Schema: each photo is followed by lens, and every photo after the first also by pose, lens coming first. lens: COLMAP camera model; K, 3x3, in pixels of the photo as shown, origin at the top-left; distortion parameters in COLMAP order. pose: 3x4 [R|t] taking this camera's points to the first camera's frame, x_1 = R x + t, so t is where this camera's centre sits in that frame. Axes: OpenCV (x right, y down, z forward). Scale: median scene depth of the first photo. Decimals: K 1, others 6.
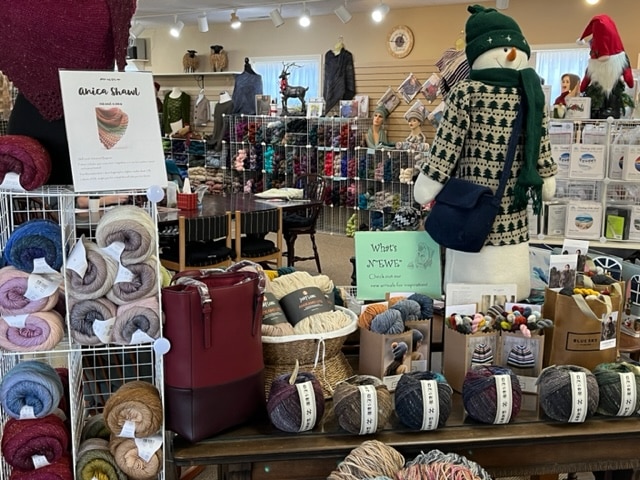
lens RADIAL K [[784.6, 0, 320.9], [0, 784.6, 240.4], [0, 0, 1]] dist [0.116725, 0.000000]
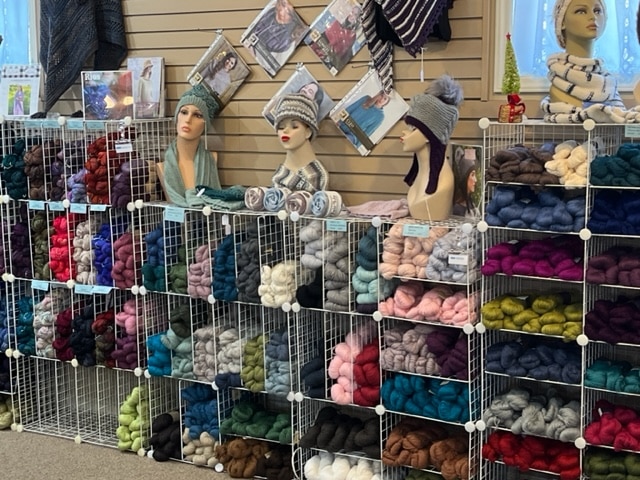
lens RADIAL K [[1086.1, 0, 320.1], [0, 1086.1, 239.3], [0, 0, 1]] dist [0.061724, 0.000000]
pose [[0.987247, -0.044580, 0.152827, 0.052472], [0.047612, 0.998734, -0.016239, -0.089795], [-0.151909, 0.023308, 0.988120, 0.505289]]
